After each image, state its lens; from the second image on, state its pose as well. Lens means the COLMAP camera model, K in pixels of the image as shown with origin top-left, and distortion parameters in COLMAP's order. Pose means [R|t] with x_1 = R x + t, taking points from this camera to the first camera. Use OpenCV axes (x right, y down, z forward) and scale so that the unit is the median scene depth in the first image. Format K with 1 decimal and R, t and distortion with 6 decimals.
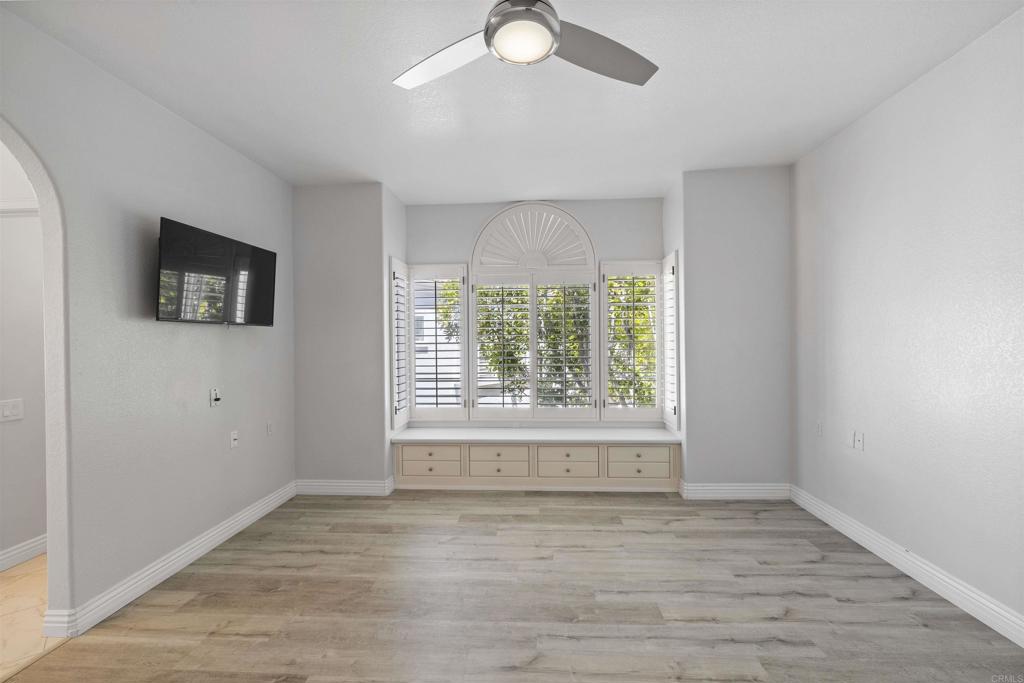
lens RADIAL K [[429.6, 0, 514.4], [0, 429.6, 344.1], [0, 0, 1]] dist [0.000491, -0.000232]
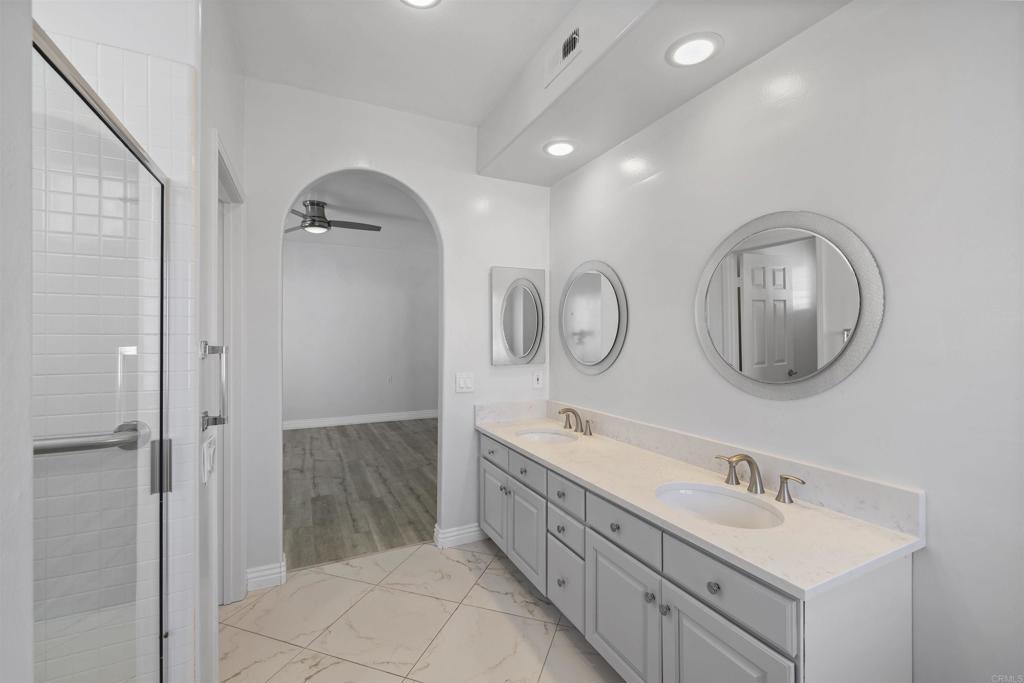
lens RADIAL K [[429.6, 0, 515.1], [0, 429.6, 339.2], [0, 0, 1]] dist [0.000491, -0.000232]
pose [[-0.498821, 0.005174, 0.866689, -1.599378], [0.013066, 0.999913, 0.001551, 0.009315], [-0.866606, 0.012098, -0.498846, 0.677489]]
